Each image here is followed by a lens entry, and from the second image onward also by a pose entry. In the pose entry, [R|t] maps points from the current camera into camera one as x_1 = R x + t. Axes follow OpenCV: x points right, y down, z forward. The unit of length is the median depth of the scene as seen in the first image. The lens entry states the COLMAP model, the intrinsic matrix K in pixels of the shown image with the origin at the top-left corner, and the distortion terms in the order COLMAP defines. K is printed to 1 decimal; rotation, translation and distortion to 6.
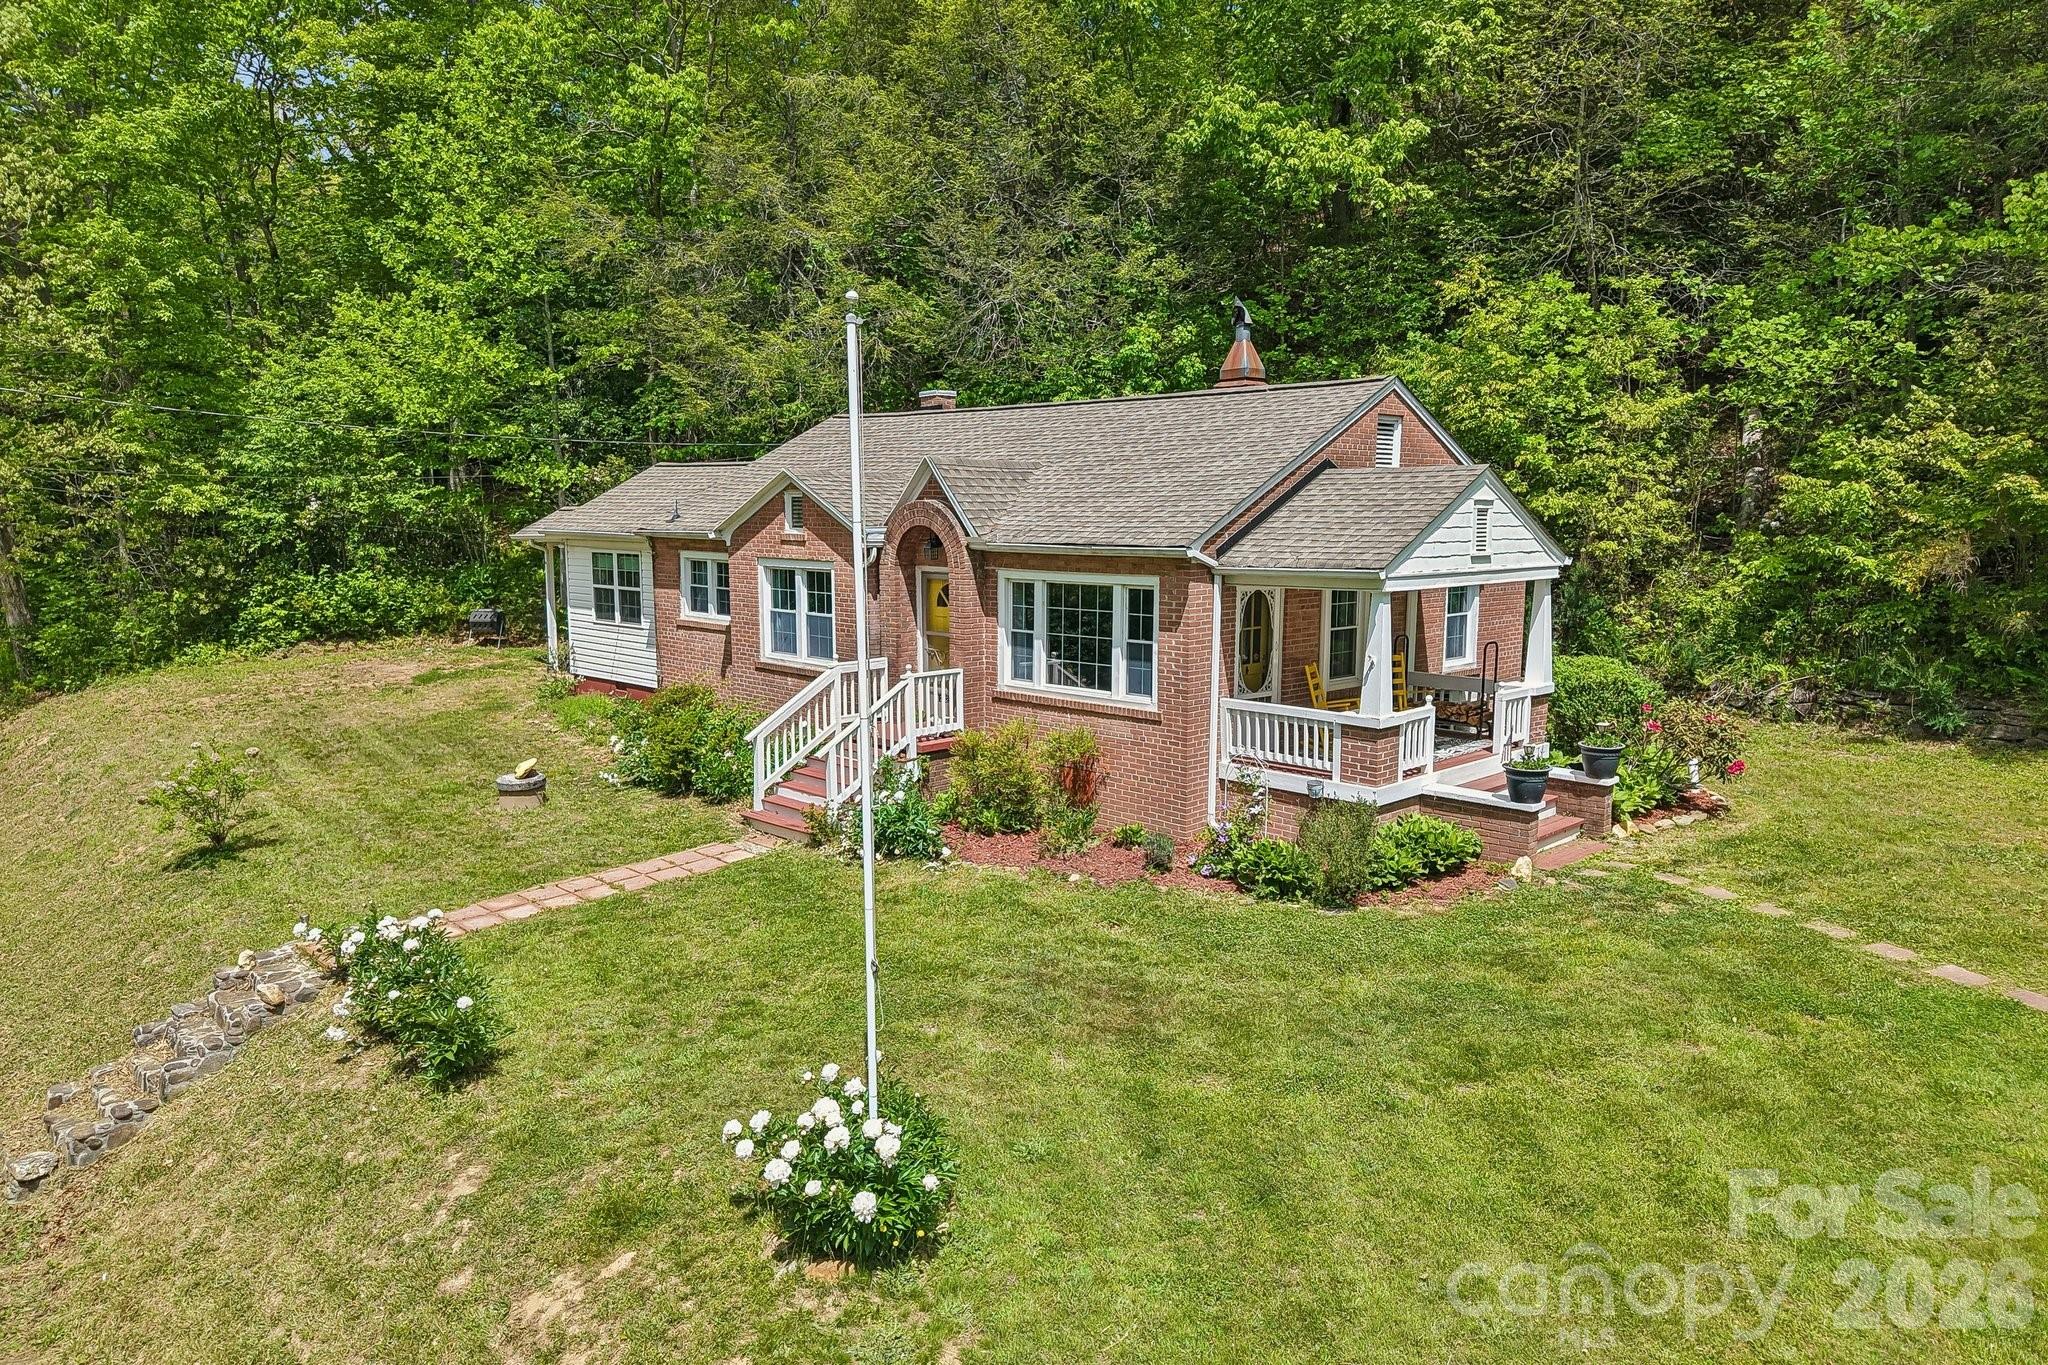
lens RADIAL K [[1405.3, 0, 1043.8], [0, 1405.3, 678.9], [0, 0, 1]] dist [0.033941, -0.001226]
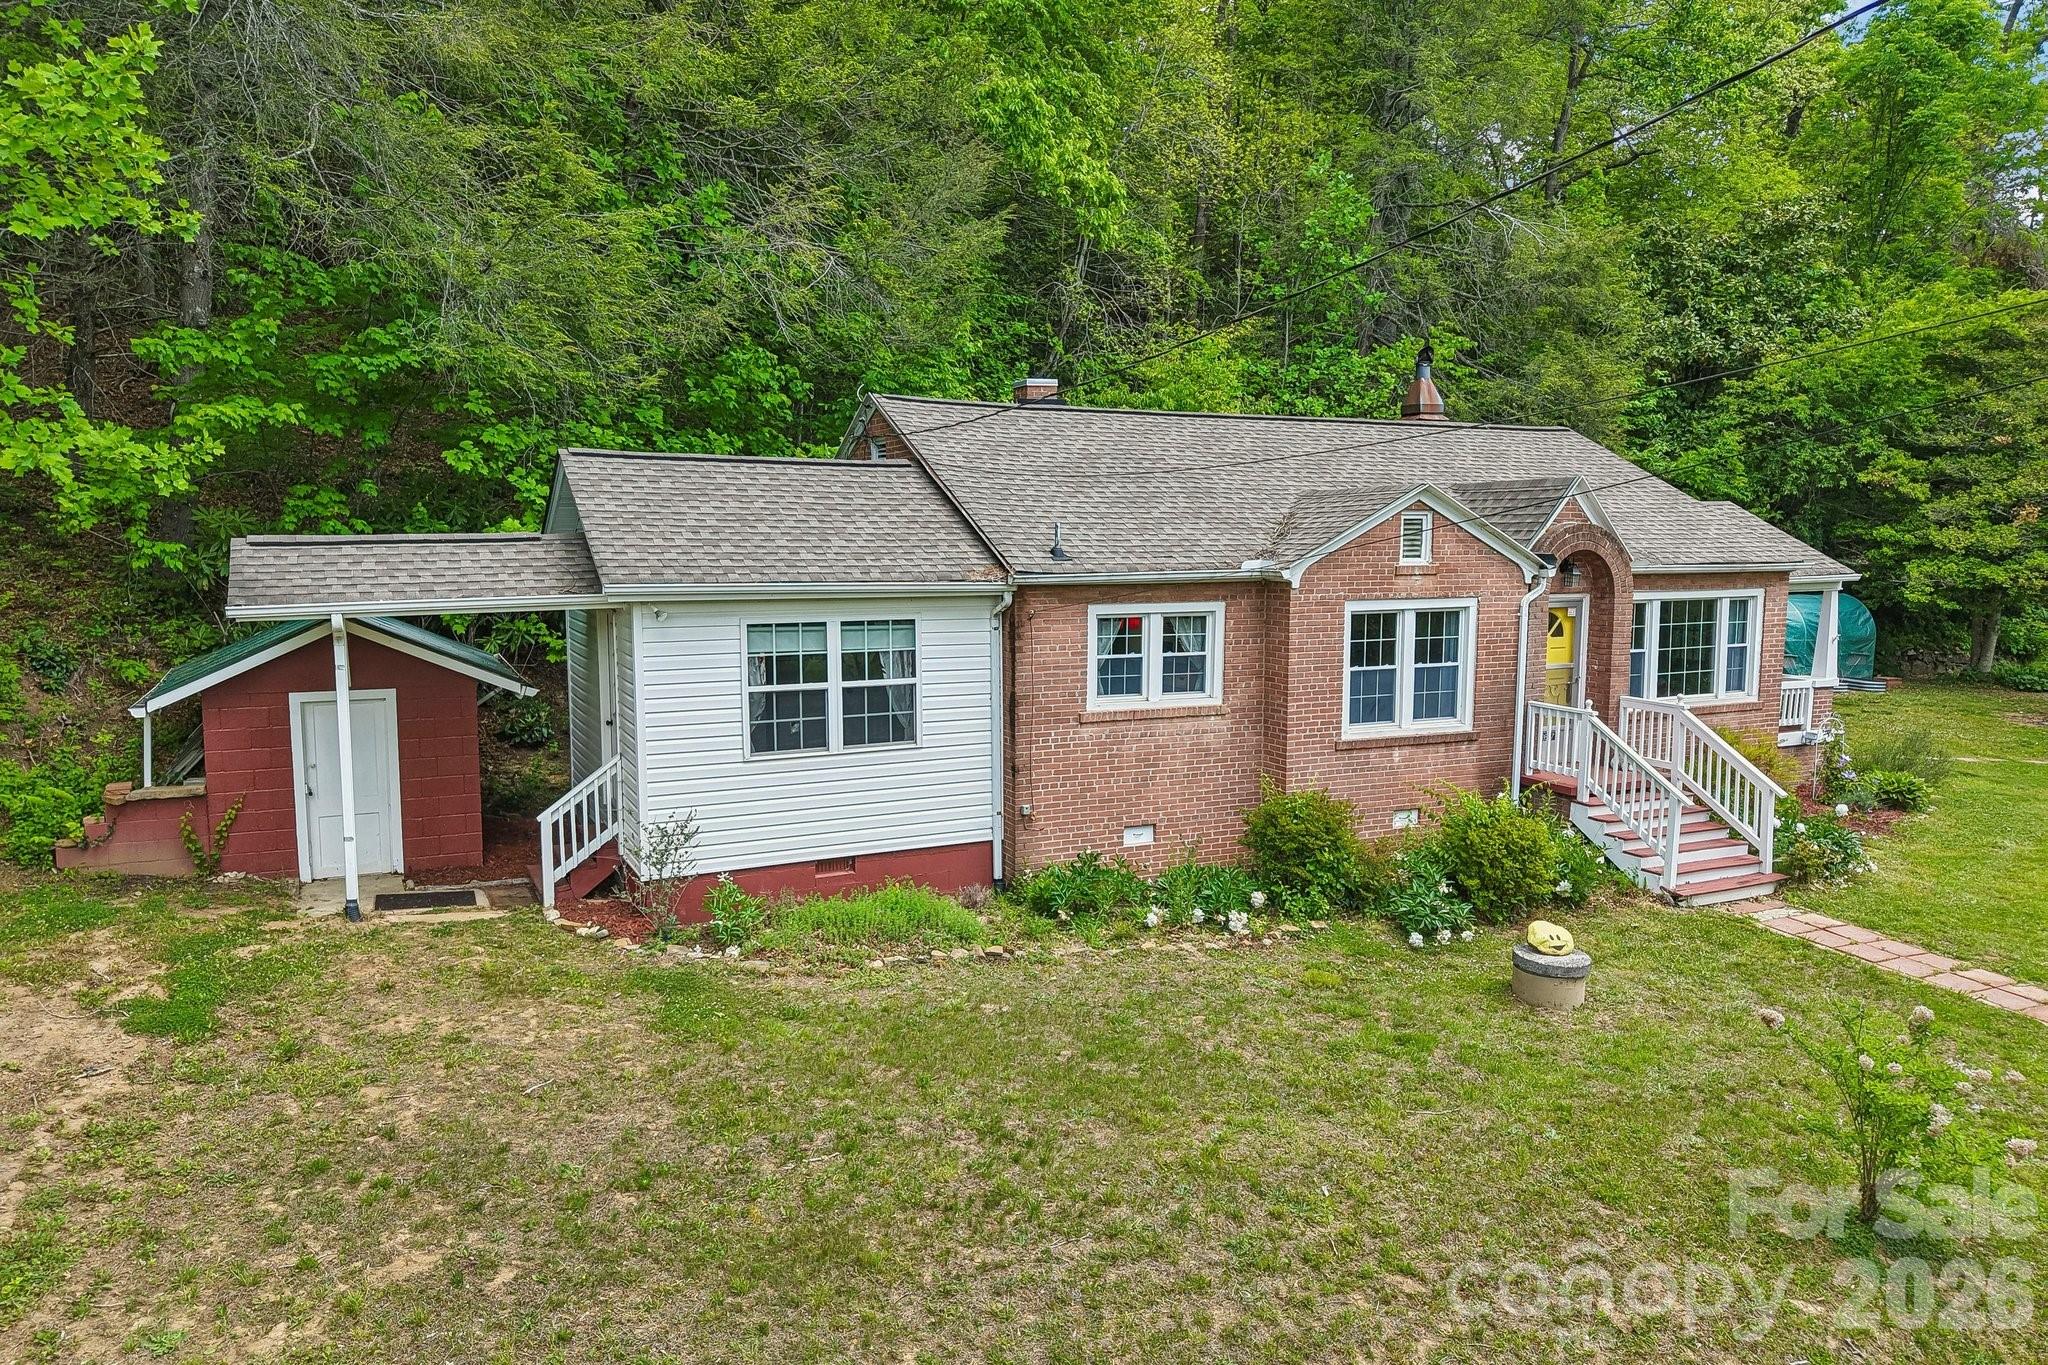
lens RADIAL K [[1405.3, 0, 1029.4], [0, 1405.3, 684.5], [0, 0, 1]] dist [0.033941, -0.001226]
pose [[0.355568, -0.113912, 0.927683, -1.118048], [0.118099, 0.990066, 0.076307, -0.138540], [-0.927159, 0.082426, 0.365488, 1.024947]]
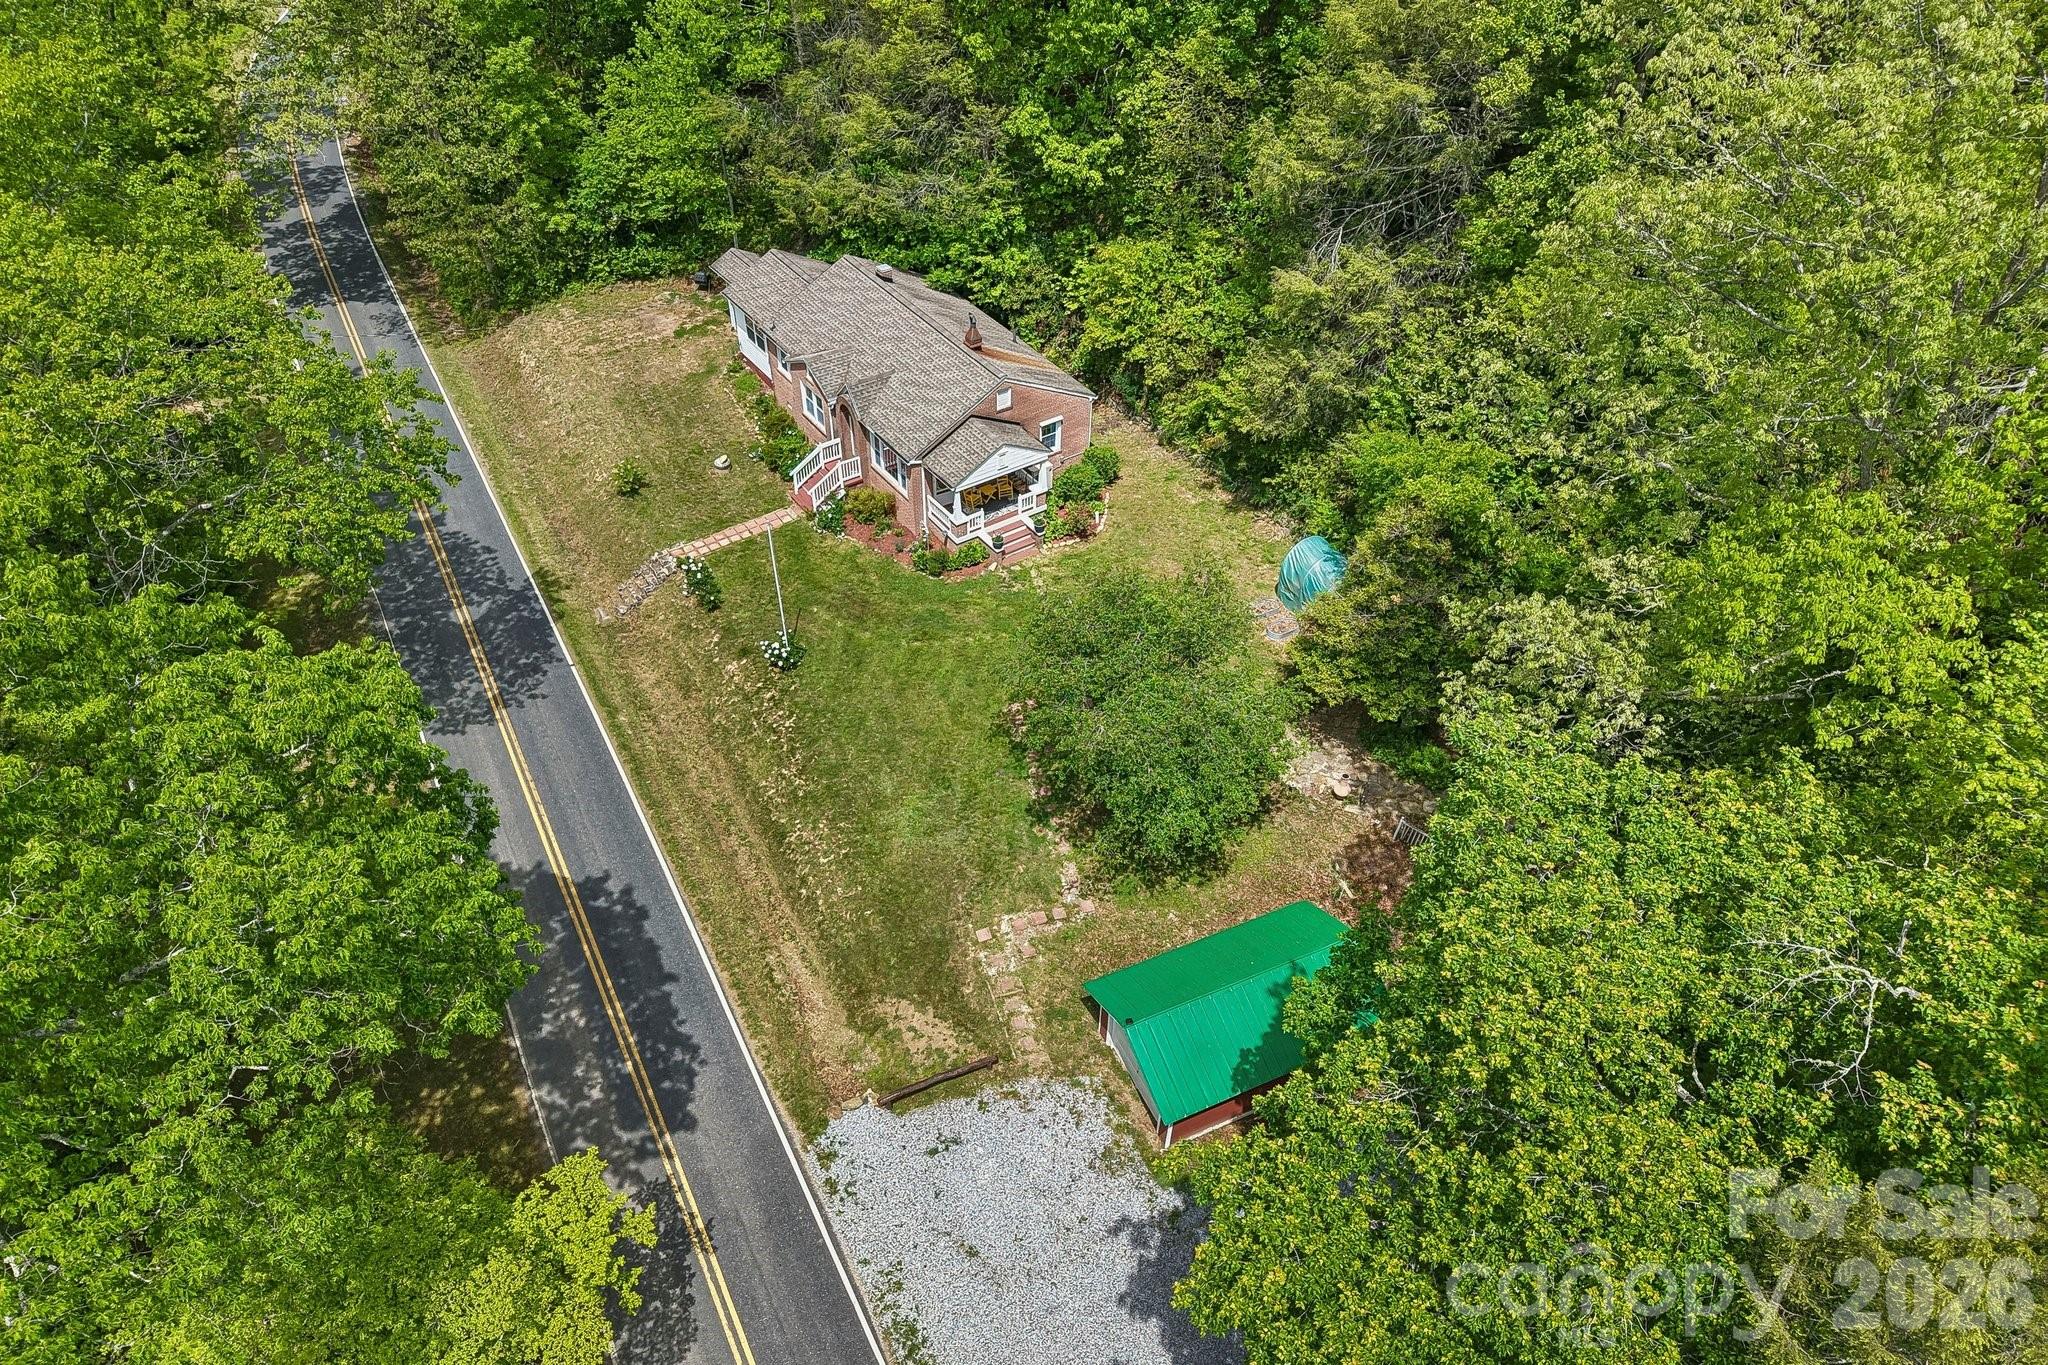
lens RADIAL K [[1405.3, 0, 1018.4], [0, 1405.3, 684.5], [0, 0, 1]] dist [0.033941, -0.001226]
pose [[0.982404, 0.120376, -0.142799, 0.756614], [-0.024227, 0.840258, 0.541645, -1.228300], [0.185190, -0.528654, 0.828390, -1.658398]]
